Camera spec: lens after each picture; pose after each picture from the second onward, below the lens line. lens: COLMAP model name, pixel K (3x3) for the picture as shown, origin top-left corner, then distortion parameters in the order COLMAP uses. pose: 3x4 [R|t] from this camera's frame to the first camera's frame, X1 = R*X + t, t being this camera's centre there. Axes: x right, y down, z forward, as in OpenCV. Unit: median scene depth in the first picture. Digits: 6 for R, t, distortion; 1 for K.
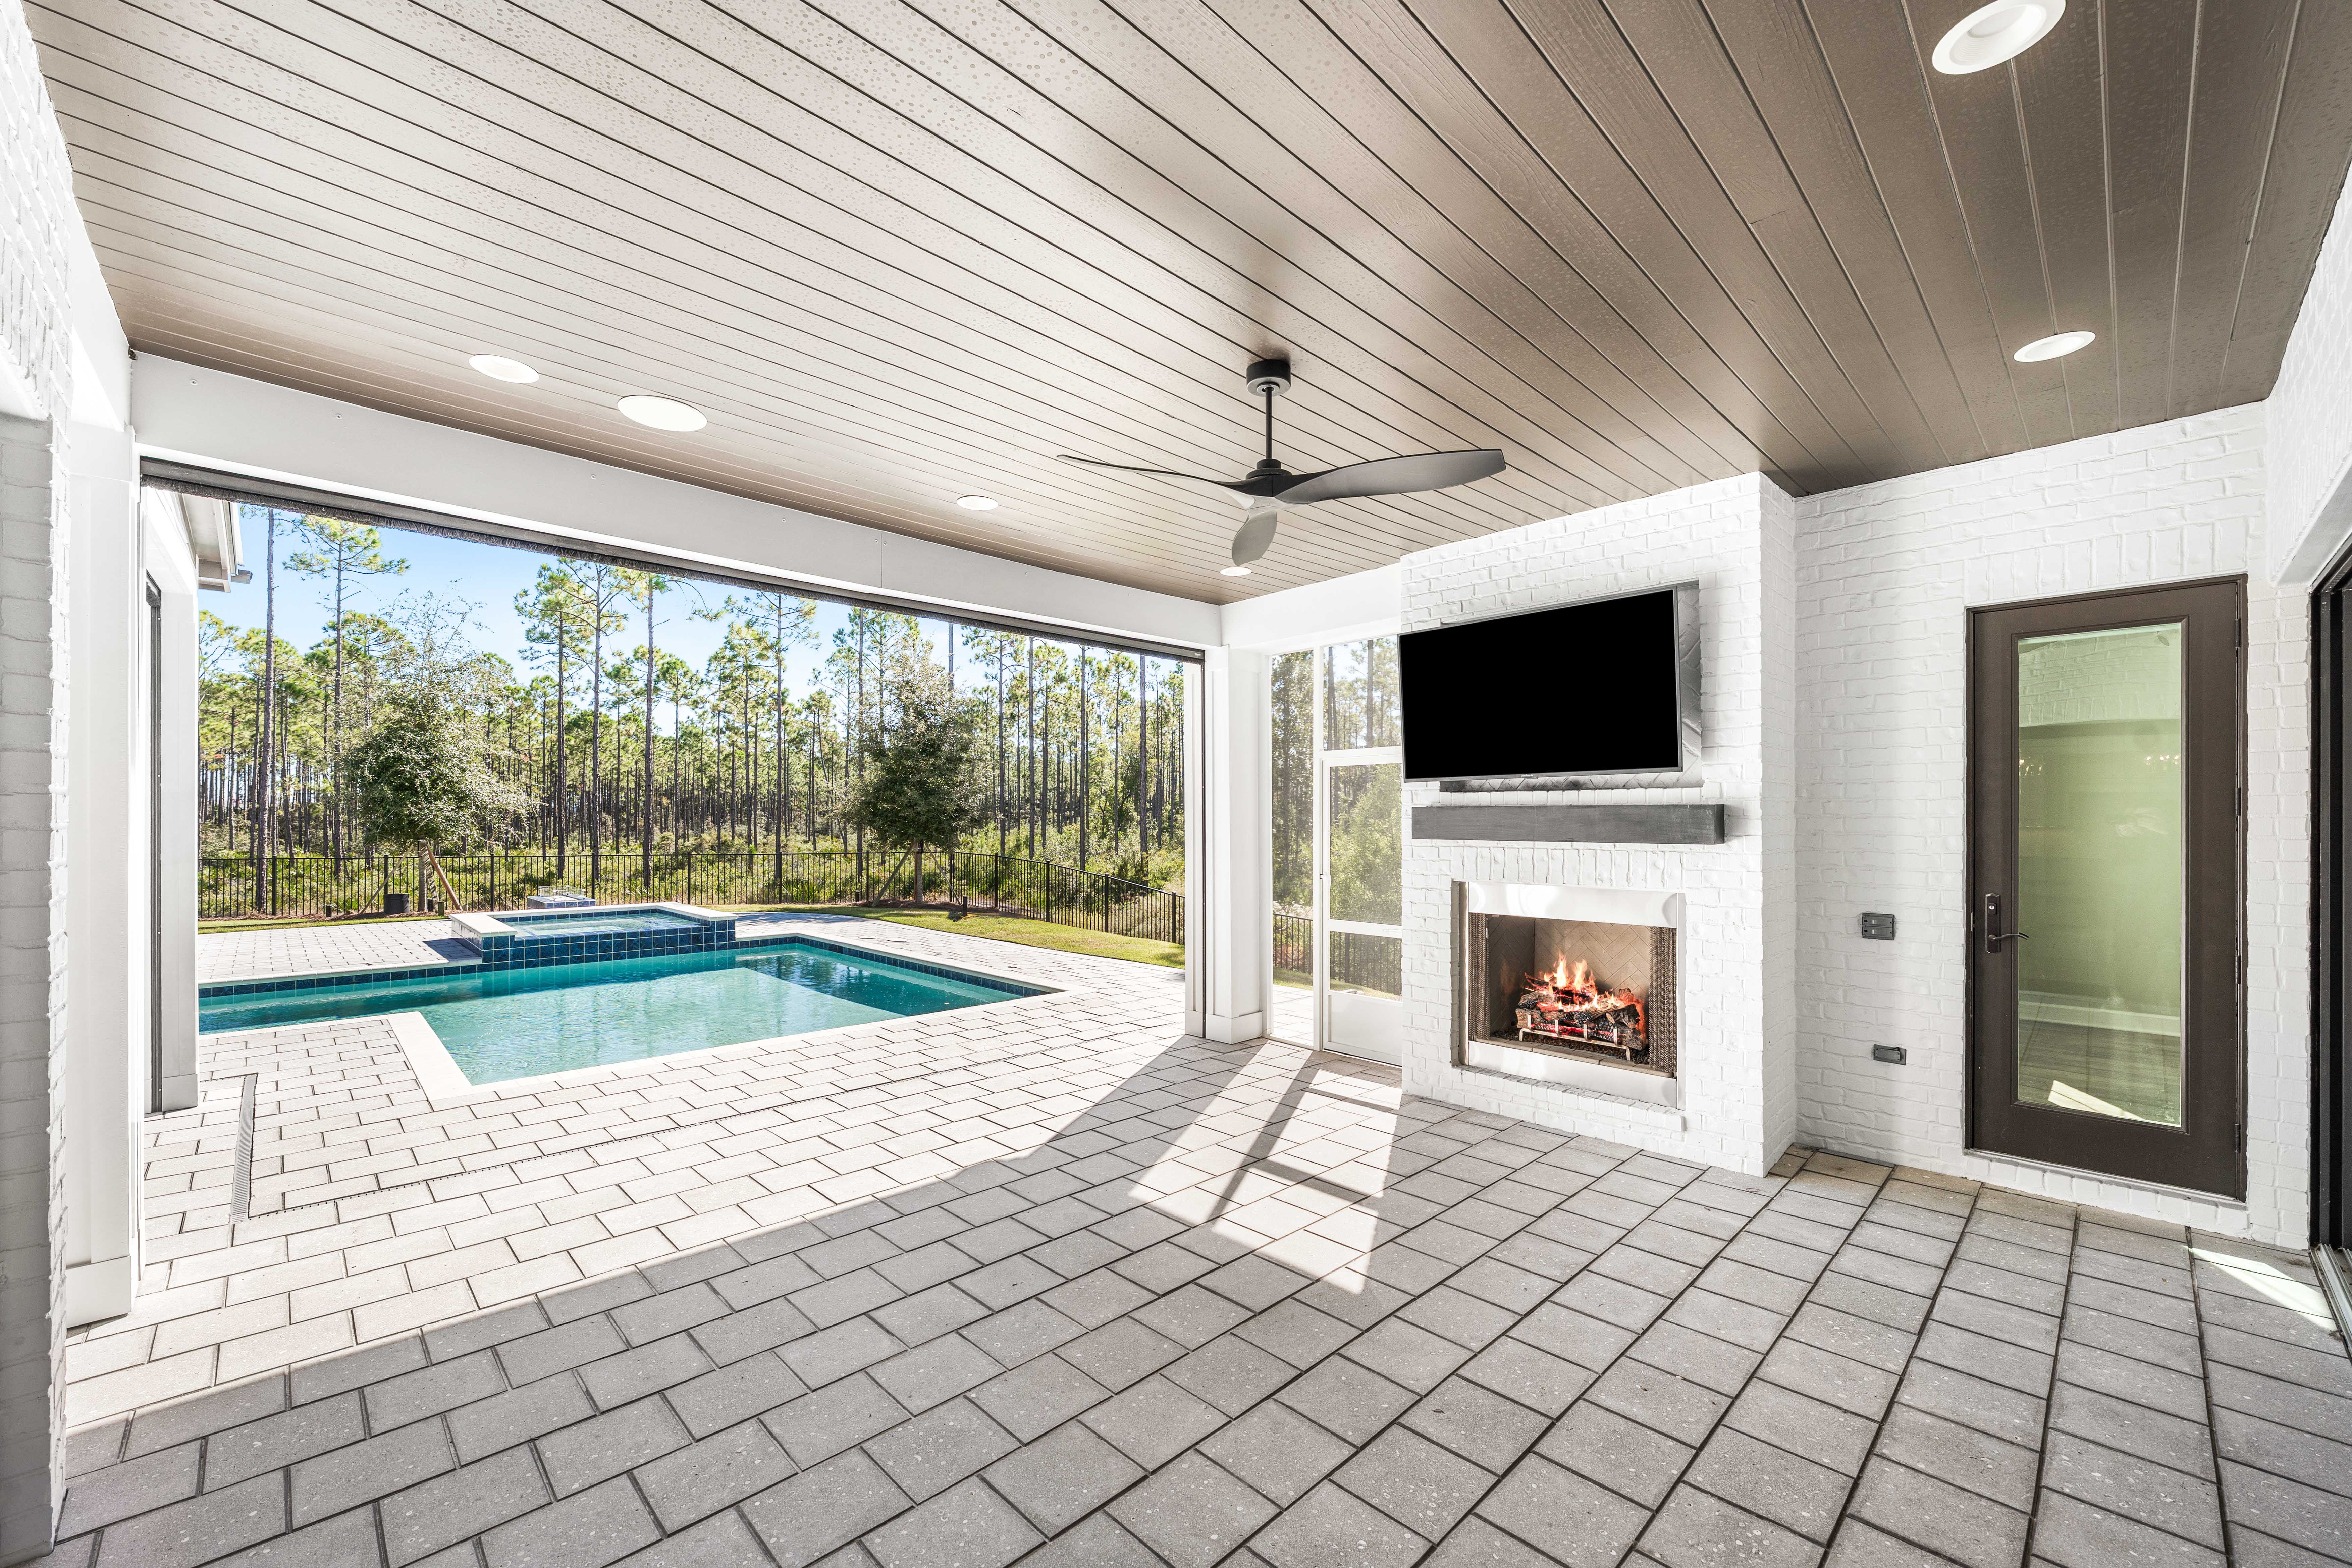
lens RADIAL K [[930.1, 0, 1172.4], [0, 930.1, 826.1], [0, 0, 1]] dist [-0.001751, -0.000208]
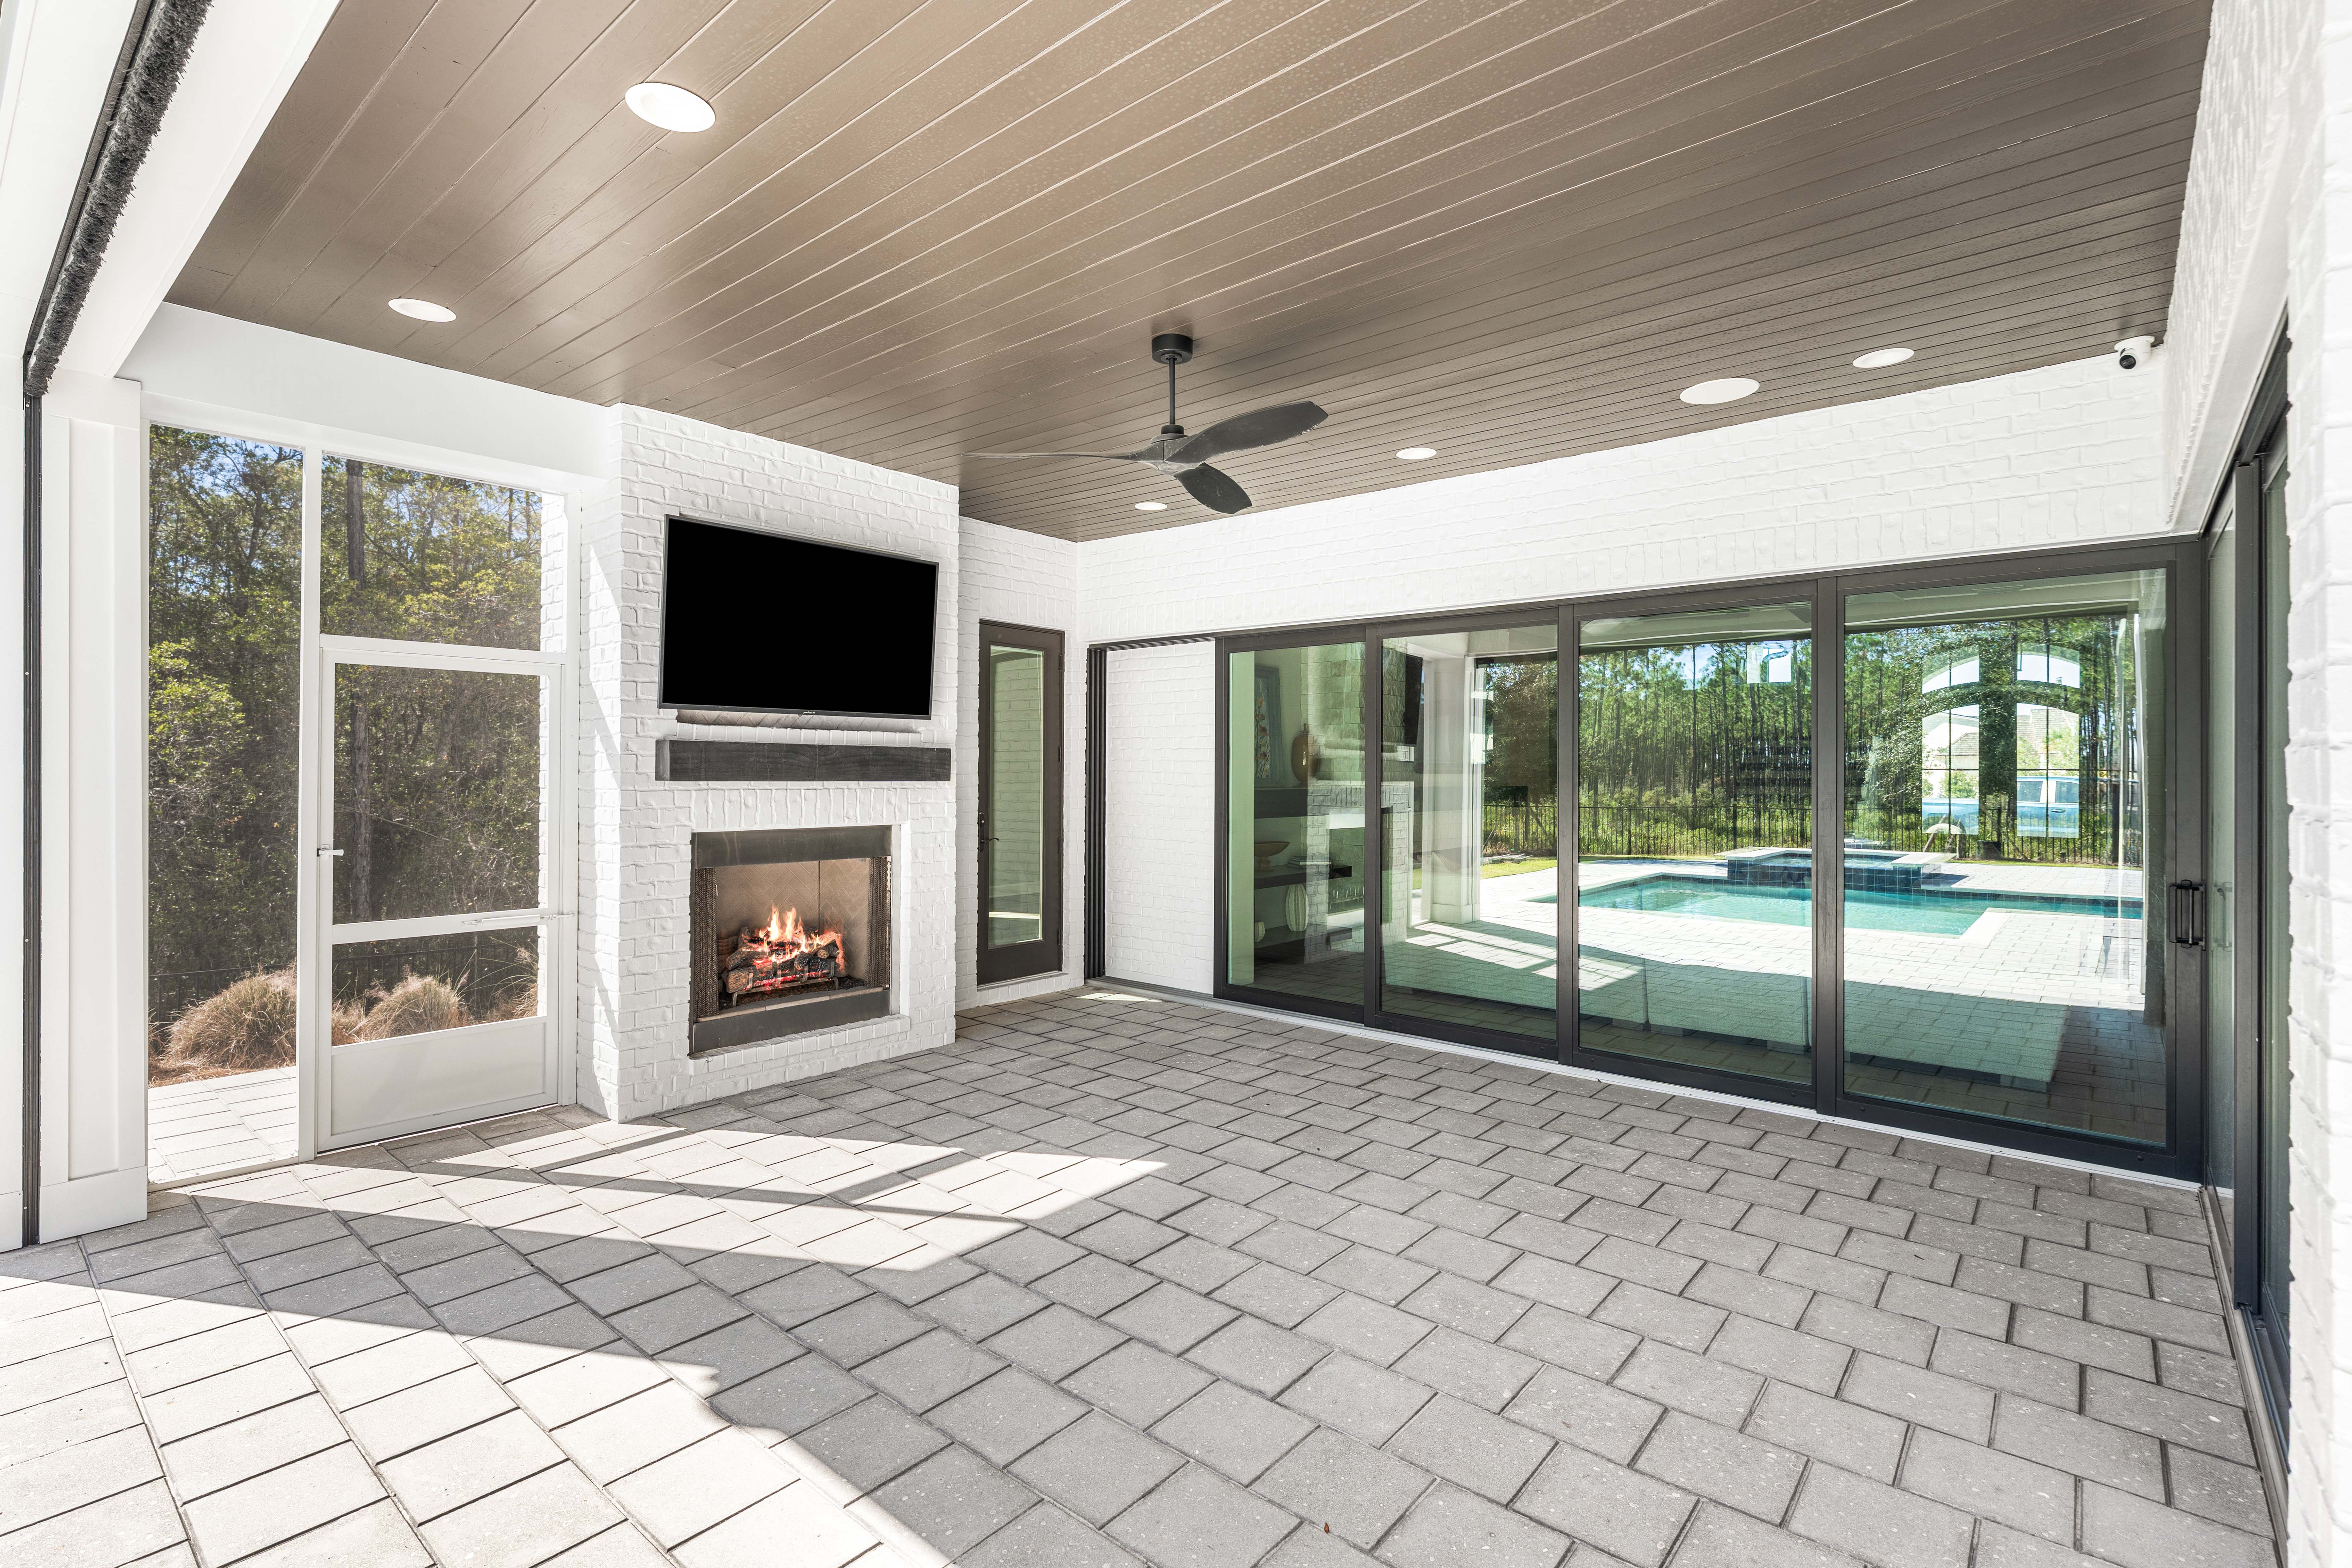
lens RADIAL K [[1086.8, 0, 1176.0], [0, 1086.8, 784.0], [0, 0, 1]] dist [0.000710, 0.000152]
pose [[-0.100258, -0.010446, 0.994907, -0.852540], [0.000916, 0.999943, 0.010591, 0.007820], [-0.994961, 0.001973, -0.100243, 0.827841]]
